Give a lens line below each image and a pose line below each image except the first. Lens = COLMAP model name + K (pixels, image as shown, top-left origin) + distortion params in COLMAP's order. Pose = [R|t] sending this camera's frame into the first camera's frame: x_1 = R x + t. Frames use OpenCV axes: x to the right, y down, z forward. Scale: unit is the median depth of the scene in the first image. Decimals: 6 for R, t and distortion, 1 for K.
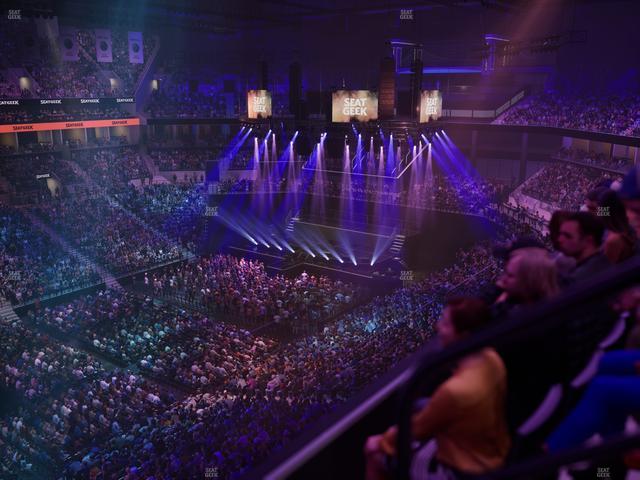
lens RADIAL K [[600.7, 0, 318.5], [0, 600.7, 238.9], [0, 0, 1]] dist [0.000387, 0.000000]
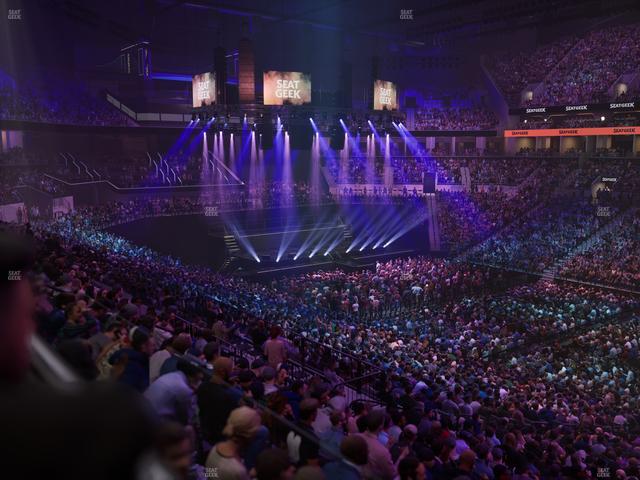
lens RADIAL K [[600.7, 0, 317.4], [0, 600.7, 239.2], [0, 0, 1]] dist [0.000387, 0.000000]
pose [[0.271812, -0.141605, 0.951875, -0.895027], [0.237053, 0.968489, 0.076385, -0.072066], [-0.932697, 0.204882, 0.296815, 0.734068]]
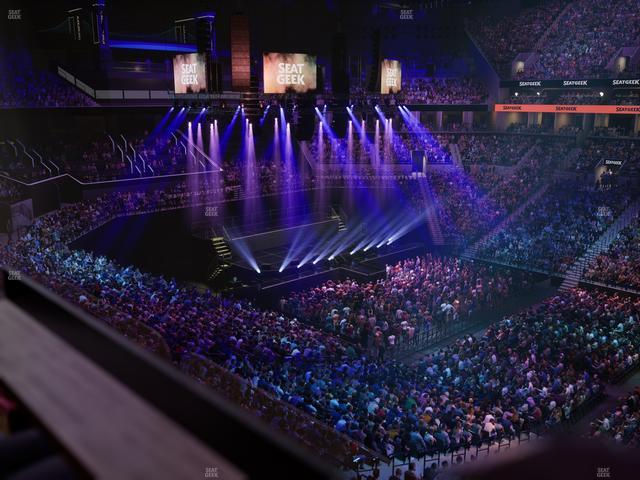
lens RADIAL K [[600.7, 0, 318.1], [0, 600.7, 239.8], [0, 0, 1]] dist [0.000387, 0.000000]
pose [[0.166736, -0.228252, 0.959218, -0.808491], [0.243049, 0.952332, 0.184366, -0.154615], [-0.955577, 0.202396, 0.214264, 0.831473]]
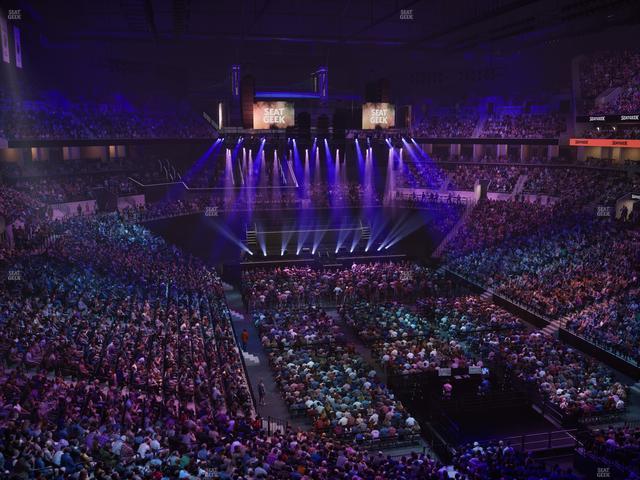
lens RADIAL K [[600.7, 0, 319.5], [0, 600.7, 240.2], [0, 0, 1]] dist [0.000387, 0.000000]
pose [[0.641106, -0.137224, 0.755084, -0.831343], [0.189316, 0.981757, 0.017678, -0.017159], [-0.743735, 0.131617, 0.655389, 0.287885]]
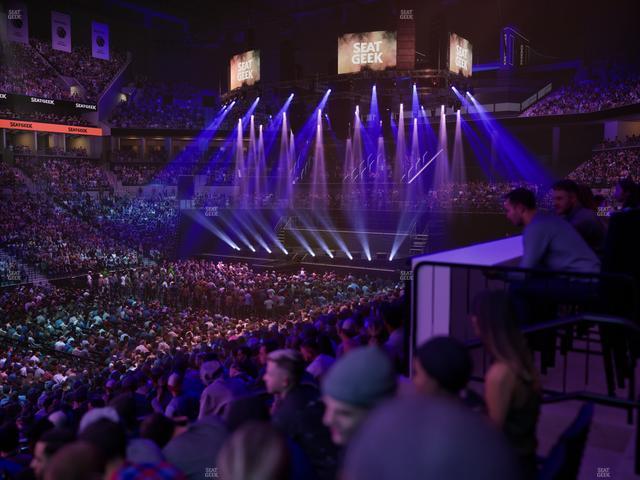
lens RADIAL K [[600.7, 0, 319.3], [0, 600.7, 239.0], [0, 0, 1]] dist [0.000387, 0.000000]
pose [[0.999348, -0.002694, 0.036018, -0.027007], [0.008542, 0.986554, -0.163215, 0.130054], [-0.035094, 0.163416, 0.985933, 0.228373]]
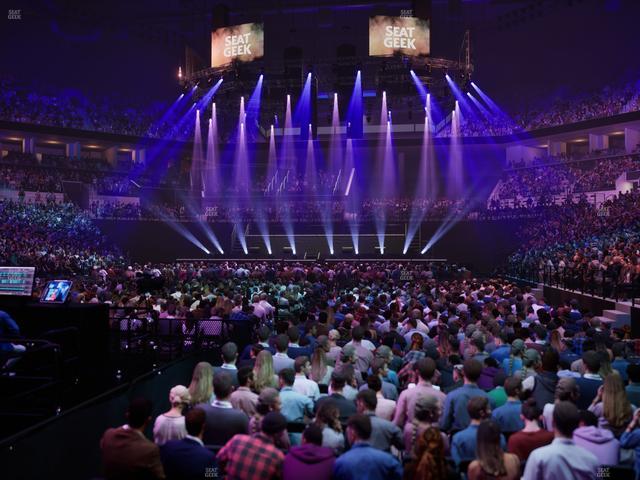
lens RADIAL K [[600.7, 0, 319.6], [0, 600.7, 238.7], [0, 0, 1]] dist [0.000387, 0.000000]
pose [[0.878239, 0.011293, 0.478088, -0.338817], [0.117557, 0.963947, -0.238720, 0.170652], [-0.463547, 0.265856, 0.845248, 0.407543]]
